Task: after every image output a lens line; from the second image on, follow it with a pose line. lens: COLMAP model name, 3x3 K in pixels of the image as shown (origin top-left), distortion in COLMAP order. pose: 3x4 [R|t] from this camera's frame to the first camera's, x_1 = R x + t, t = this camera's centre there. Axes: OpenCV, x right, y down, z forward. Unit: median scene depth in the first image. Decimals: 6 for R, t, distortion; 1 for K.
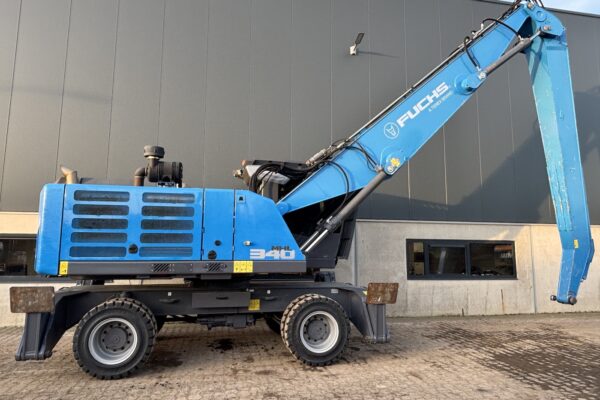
lens RADIAL K [[404.3, 0, 300.0], [0, 404.3, 200.0], [0, 0, 1]] dist [0.067211, -0.090289]
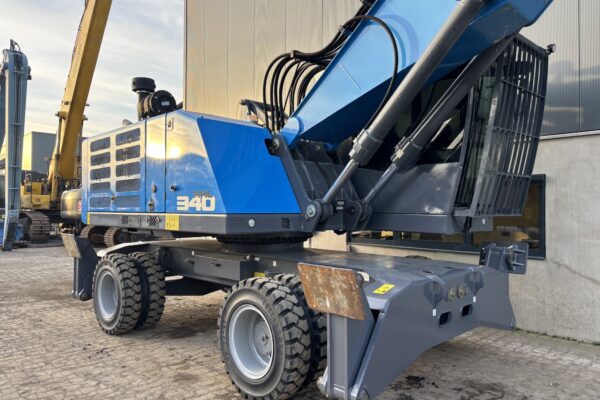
lens RADIAL K [[449.0, 0, 300.7], [0, 449.0, 199.1], [0, 0, 1]] dist [-0.064297, 0.038763]
pose [[0.543843, -0.024056, -0.838842, 0.581111], [0.106722, 0.993455, 0.040701, 0.111594], [0.832373, -0.111658, 0.542851, 0.726807]]
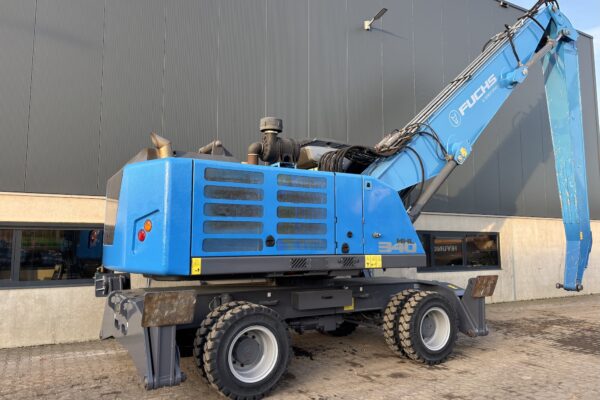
lens RADIAL K [[456.1, 0, 300.0], [0, 456.1, 200.0], [0, 0, 1]] dist [0.039864, -0.007550]
pose [[0.948502, 0.024096, 0.315854, -0.577183], [-0.033477, 0.999144, 0.024306, 0.010078], [-0.314998, -0.033628, 0.948496, 0.095039]]
